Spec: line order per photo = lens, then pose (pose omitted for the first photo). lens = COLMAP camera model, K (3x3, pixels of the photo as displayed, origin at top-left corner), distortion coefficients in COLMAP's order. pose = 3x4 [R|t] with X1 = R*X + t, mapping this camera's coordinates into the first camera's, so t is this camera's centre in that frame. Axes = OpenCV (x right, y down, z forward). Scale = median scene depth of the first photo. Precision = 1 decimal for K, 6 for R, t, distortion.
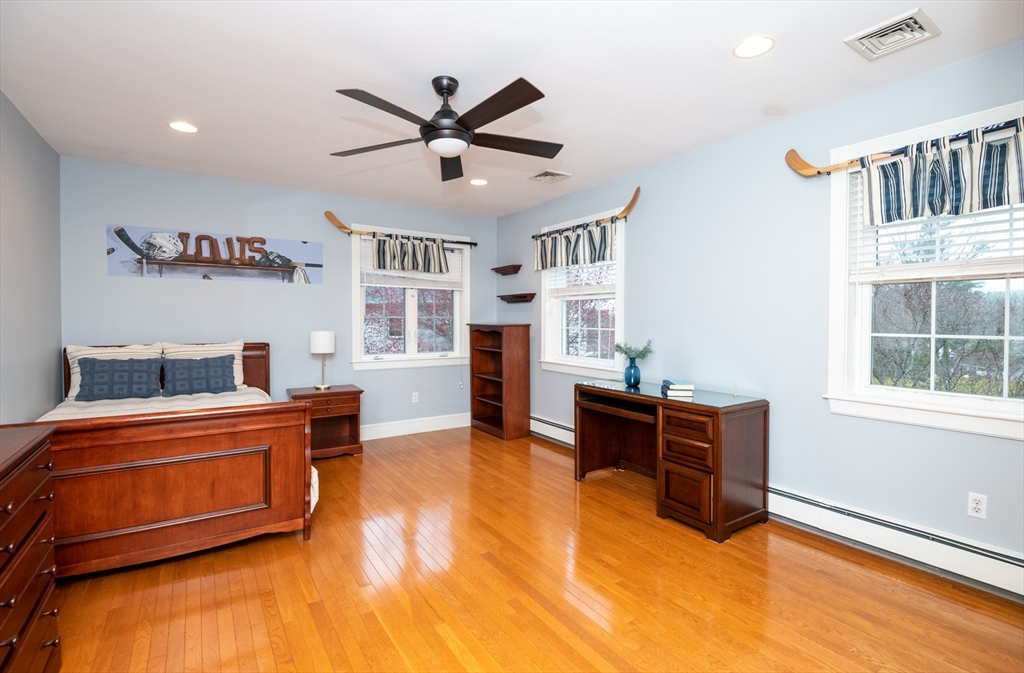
lens RADIAL K [[480.8, 0, 509.6], [0, 480.8, 329.9], [0, 0, 1]] dist [-0.000636, -0.000215]
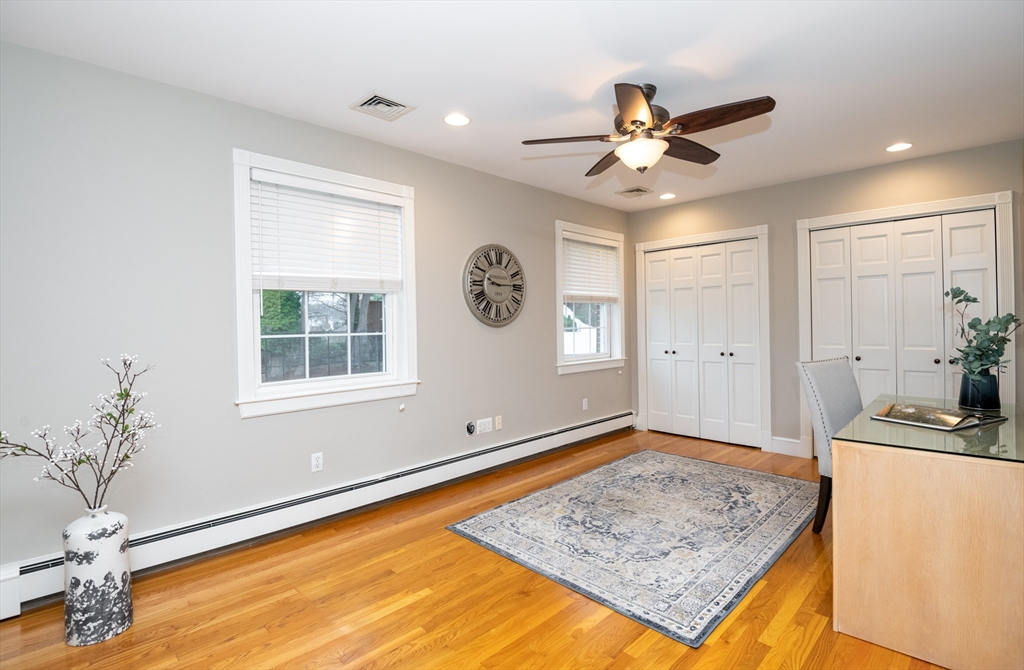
lens RADIAL K [[493.0, 0, 513.0], [0, 493.0, 311.5], [0, 0, 1]] dist [0.041421, -0.000051]
pose [[-0.202902, 0.020790, 0.978978, -0.495579], [0.028334, 0.999481, -0.015353, -0.015103], [-0.978789, 0.024623, -0.203386, 0.740521]]
